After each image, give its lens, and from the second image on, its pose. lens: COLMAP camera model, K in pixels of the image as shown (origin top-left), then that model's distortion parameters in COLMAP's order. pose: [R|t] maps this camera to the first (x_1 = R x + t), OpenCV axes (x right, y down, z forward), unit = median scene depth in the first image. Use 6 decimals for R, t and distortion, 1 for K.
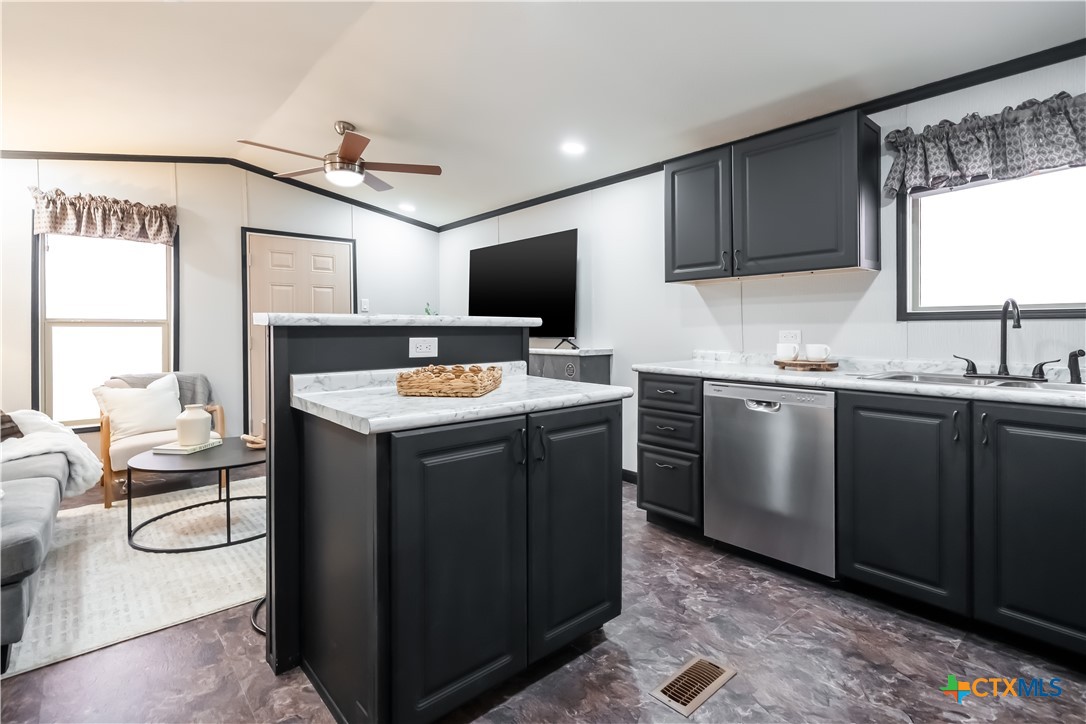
lens RADIAL K [[503.5, 0, 538.3], [0, 503.5, 332.8], [0, 0, 1]] dist [0.000386, 0.001497]
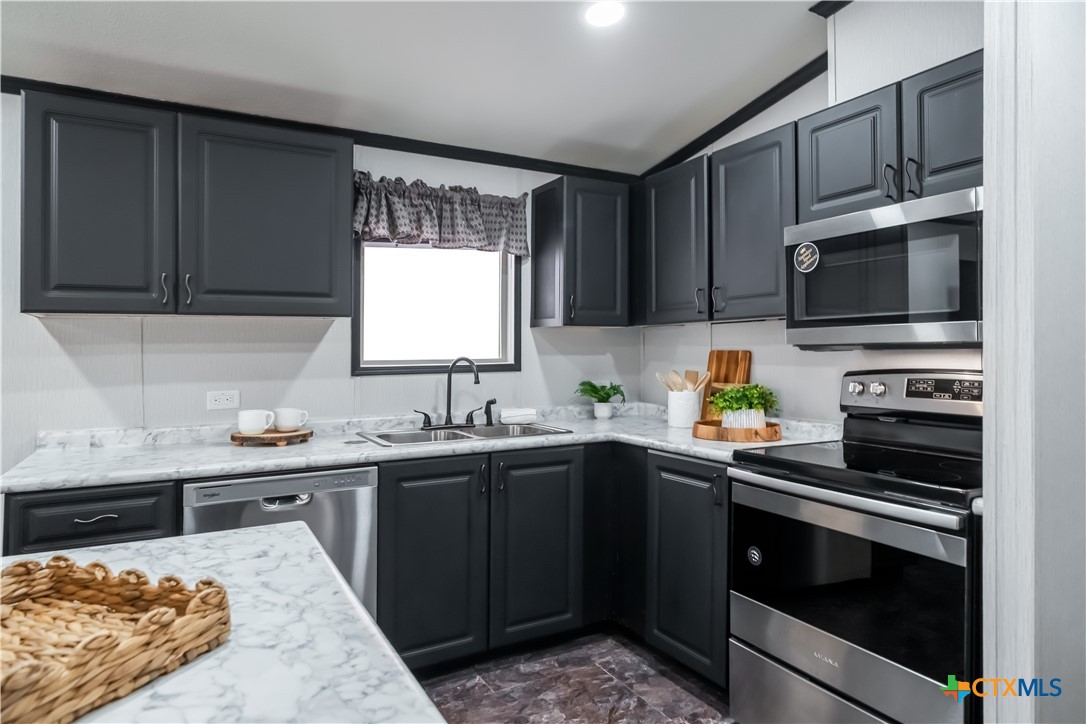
lens RADIAL K [[643.9, 0, 541.9], [0, 643.9, 352.5], [0, 0, 1]] dist [0.009960, 0.000133]
pose [[0.225492, -0.003656, 0.974238, -0.401486], [0.017973, 0.999838, -0.000408, -0.068304], [-0.974079, 0.017602, 0.225522, 0.455030]]
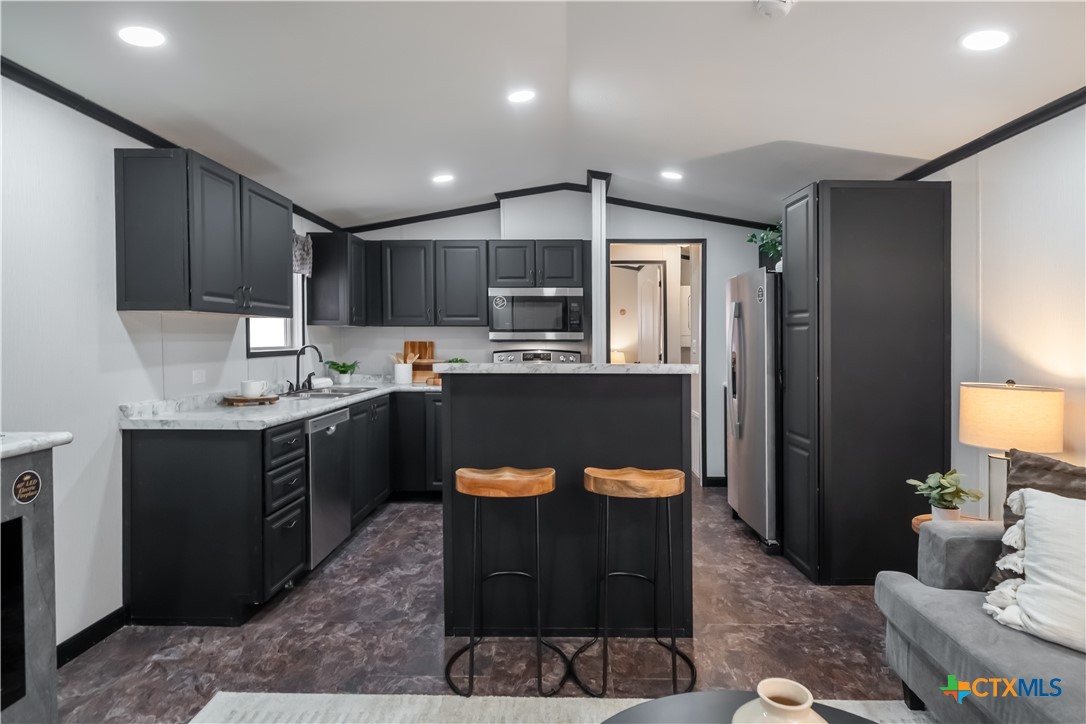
lens RADIAL K [[620.2, 0, 543.2], [0, 620.2, 356.1], [0, 0, 1]] dist [-0.006187, -0.000602]
pose [[-0.722511, -0.017776, 0.691131, -1.028906], [0.006576, 0.999448, 0.032580, -0.085465], [-0.691328, 0.028084, -0.721995, 1.840024]]
